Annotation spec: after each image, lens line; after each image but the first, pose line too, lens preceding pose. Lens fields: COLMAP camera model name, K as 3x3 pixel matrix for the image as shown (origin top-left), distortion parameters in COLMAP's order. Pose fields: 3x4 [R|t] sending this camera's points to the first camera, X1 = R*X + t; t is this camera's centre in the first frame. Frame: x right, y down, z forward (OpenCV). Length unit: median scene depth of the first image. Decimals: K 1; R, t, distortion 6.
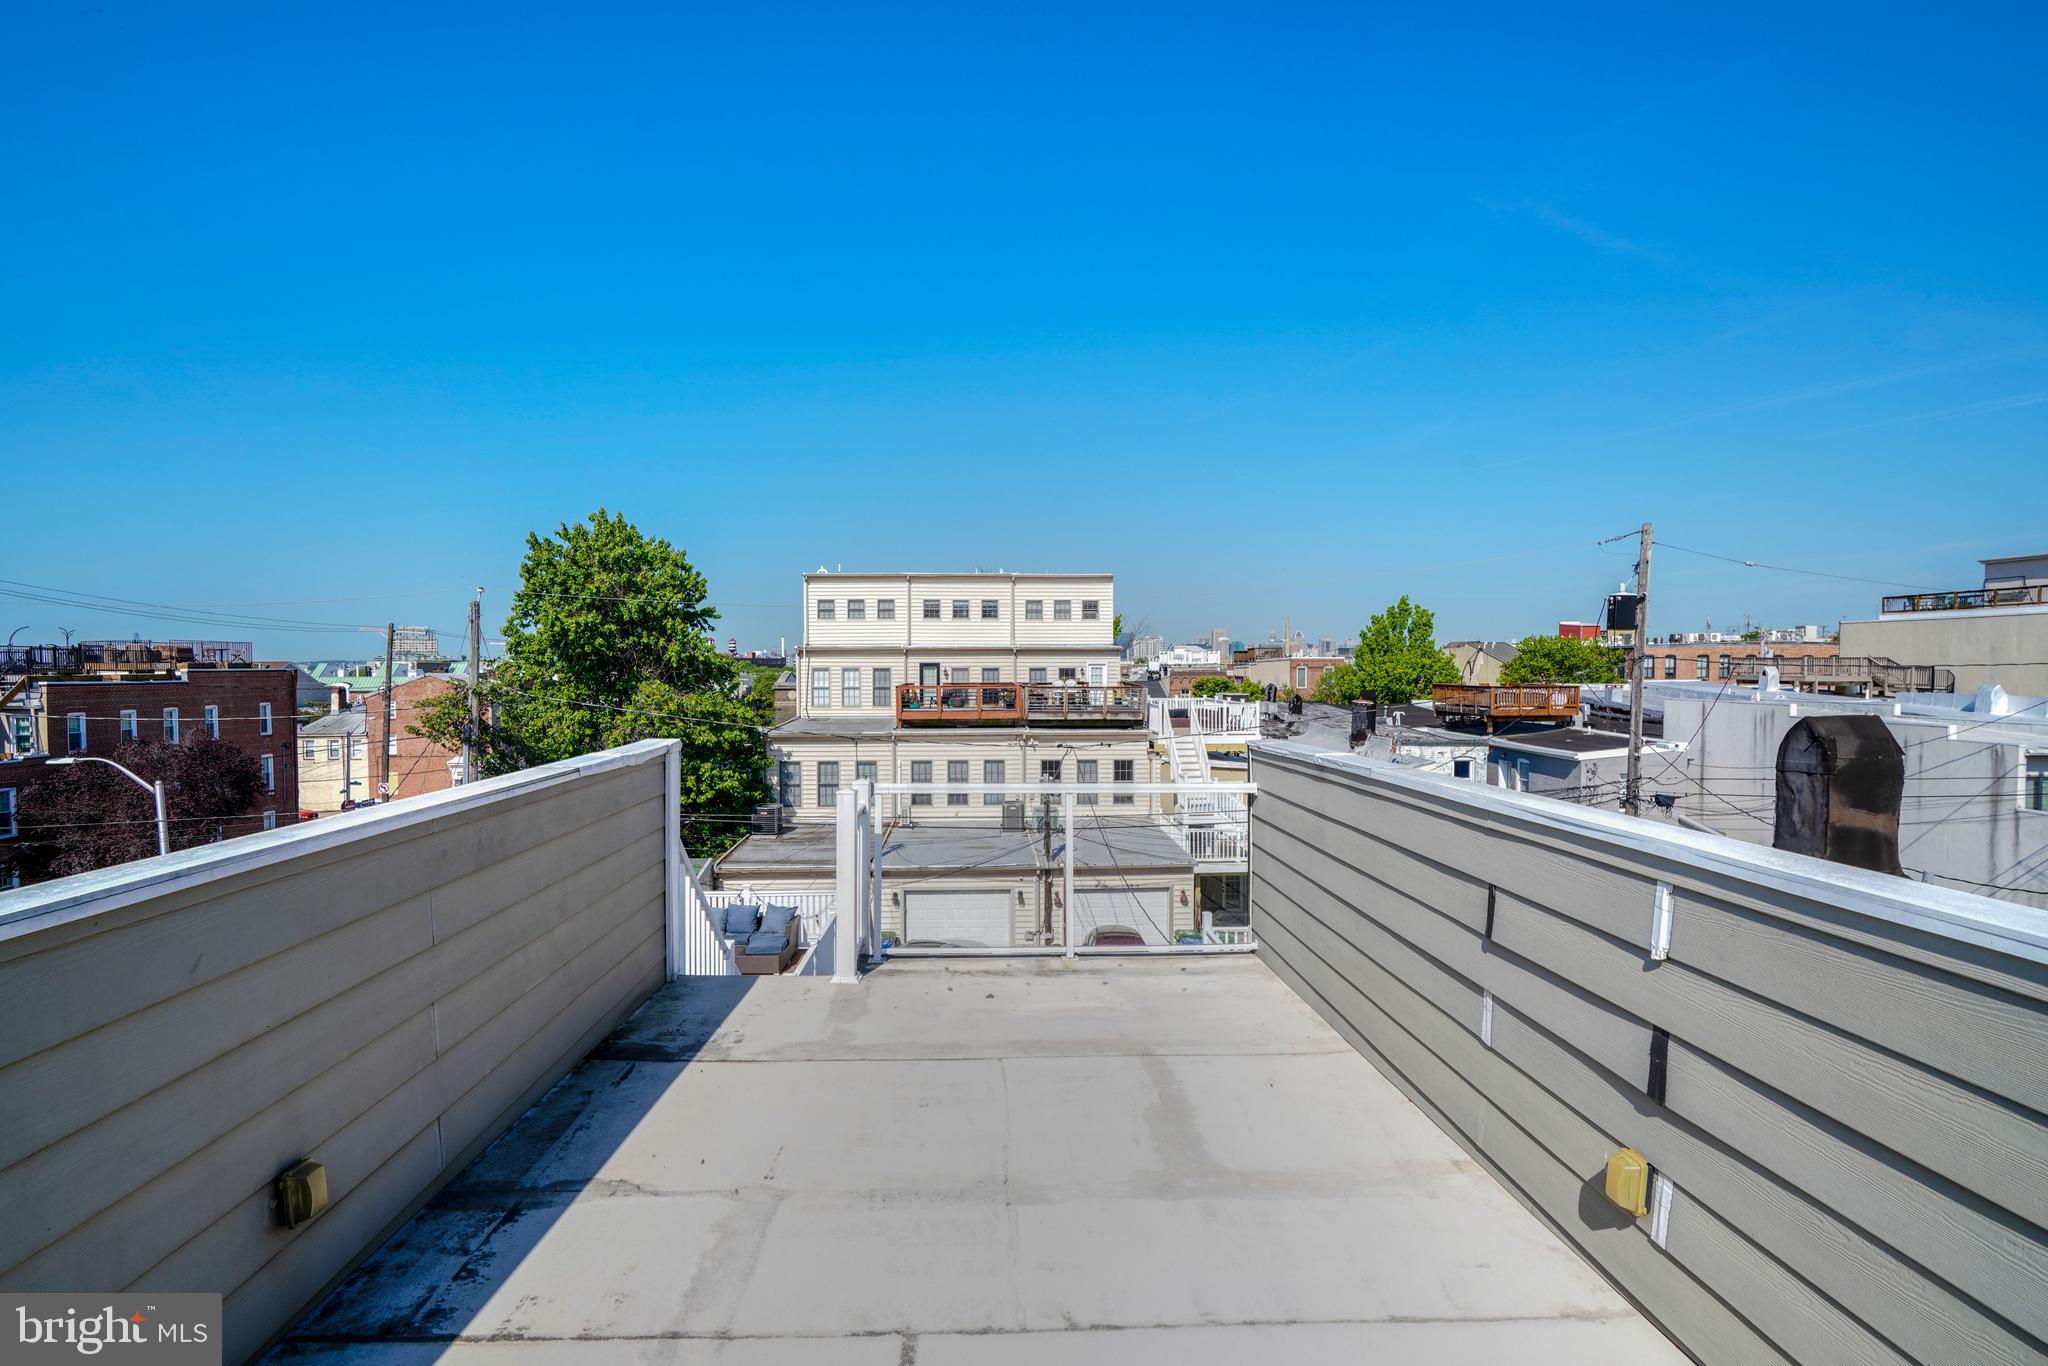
lens RADIAL K [[934.3, 0, 1020.5], [0, 934.3, 680.6], [0, 0, 1]] dist [-0.010301, 0.002439]
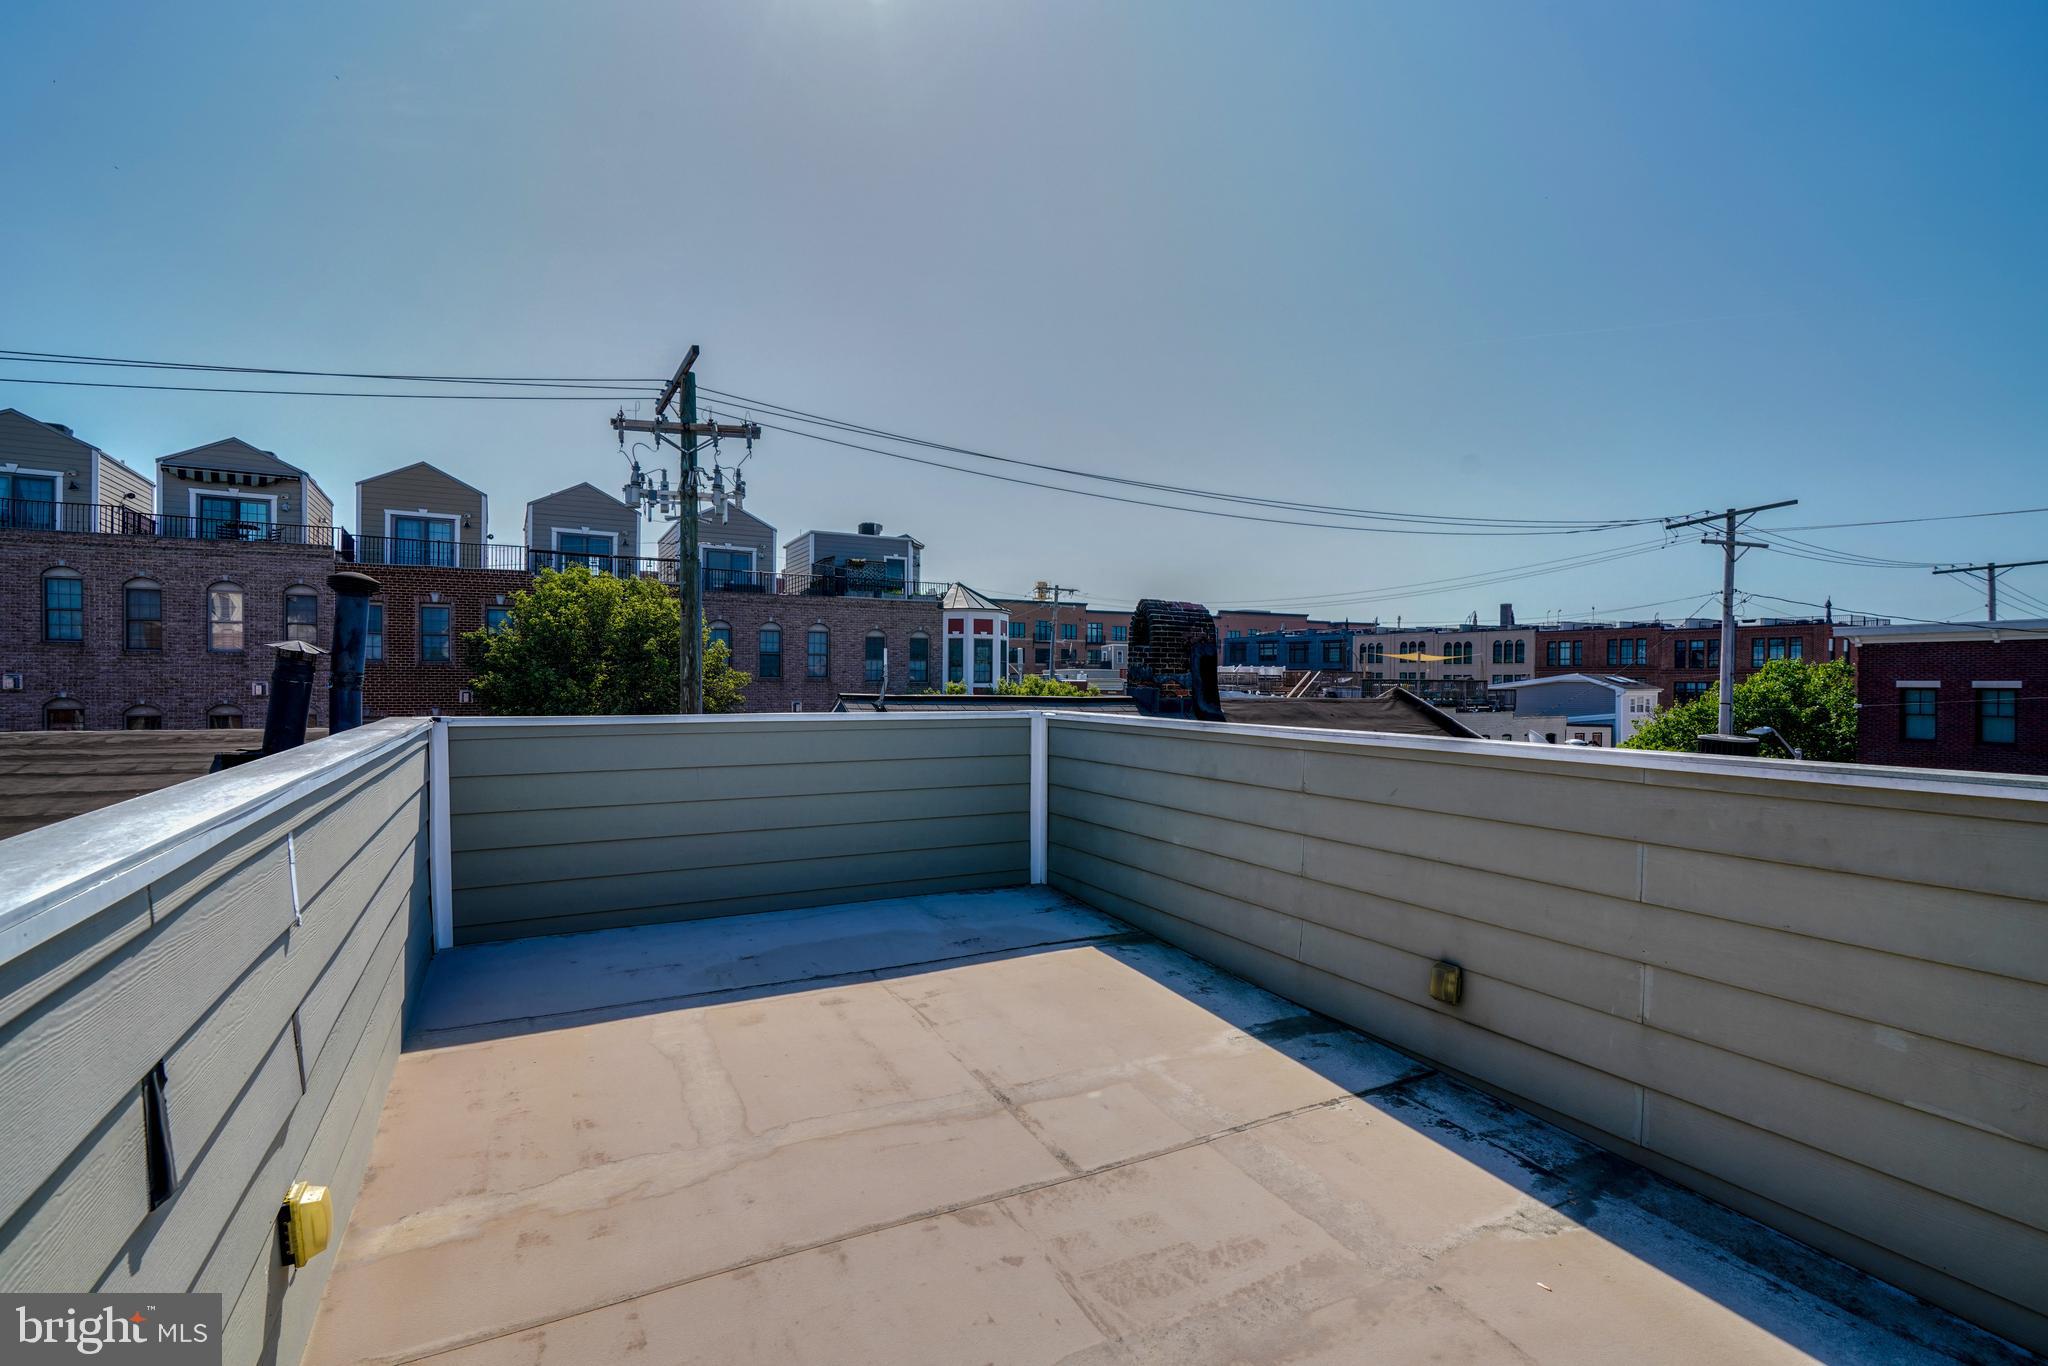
lens RADIAL K [[934.3, 0, 1020.8], [0, 934.3, 683.1], [0, 0, 1]] dist [-0.010301, 0.002439]
pose [[-0.898710, -0.002559, -0.438535, 0.402148], [-0.014446, 0.999613, 0.023771, 0.047397], [0.438305, 0.027698, -0.898400, 1.733415]]
